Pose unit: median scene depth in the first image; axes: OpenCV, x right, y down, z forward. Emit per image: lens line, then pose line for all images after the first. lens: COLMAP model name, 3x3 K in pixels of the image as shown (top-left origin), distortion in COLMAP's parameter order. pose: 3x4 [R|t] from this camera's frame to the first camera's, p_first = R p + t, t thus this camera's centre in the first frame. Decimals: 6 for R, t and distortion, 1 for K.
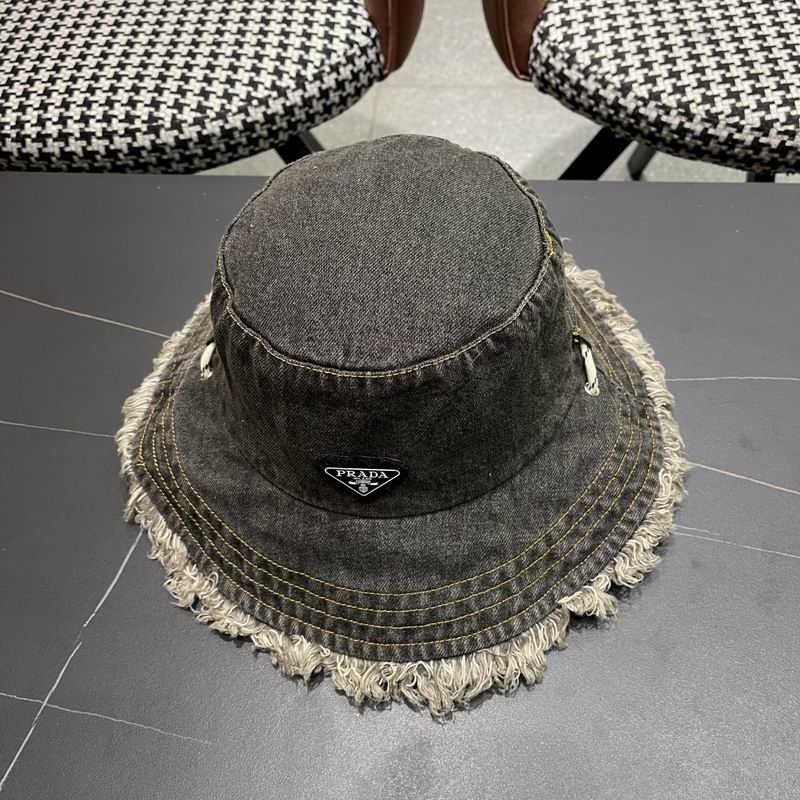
lens RADIAL K [[813.1, 0, 394.1], [0, 813.1, 400.1], [0, 0, 1]] dist [0.014868, 0.000000]
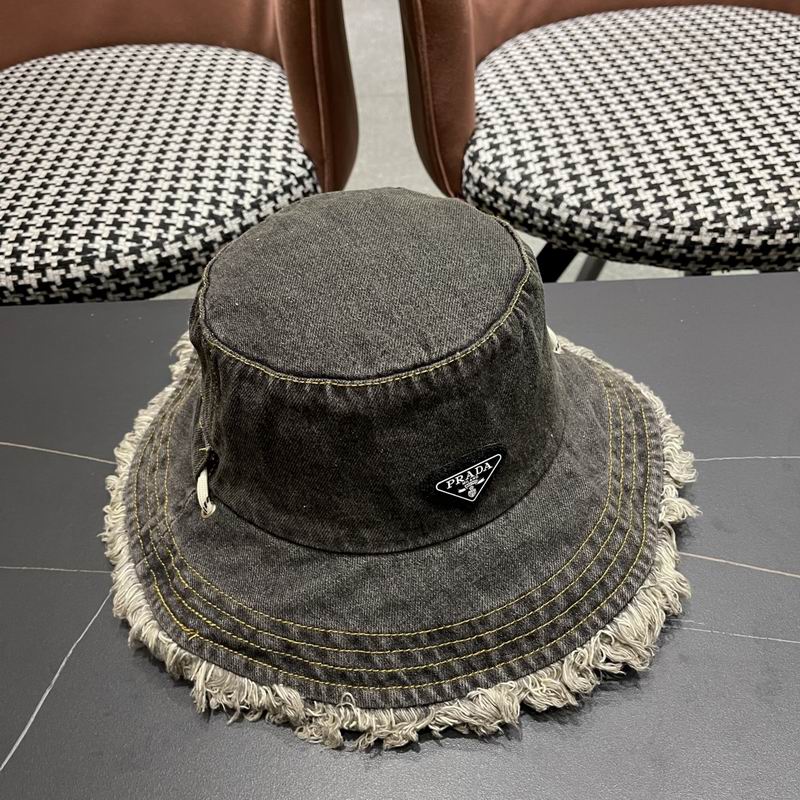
lens RADIAL K [[813.1, 0, 400.5], [0, 813.1, 412.1], [0, 0, 1]] dist [0.014868, 0.000000]
pose [[0.996801, -0.058783, 0.054144, 0.016401], [0.067641, 0.981369, -0.179833, 0.049144], [-0.042564, 0.182920, 0.982206, 0.052095]]
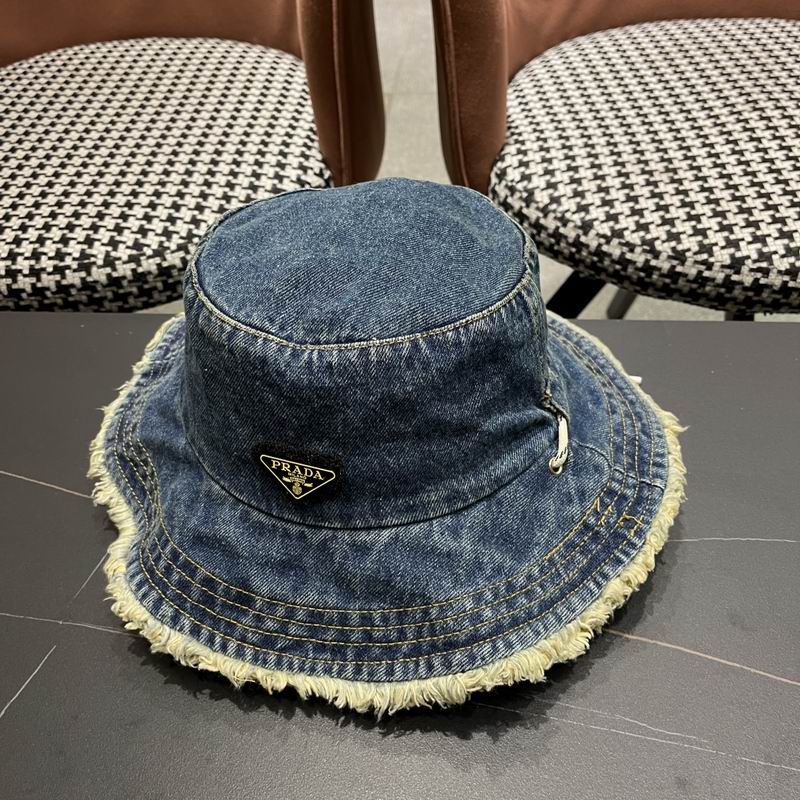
lens RADIAL K [[813.1, 0, 398.4], [0, 813.1, 401.4], [0, 0, 1]] dist [0.014868, 0.000000]
pose [[0.999998, 0.001298, 0.001219, 0.063529], [-0.001054, 0.983197, -0.182546, -0.009707], [-0.001436, 0.182545, 0.983196, 0.107239]]
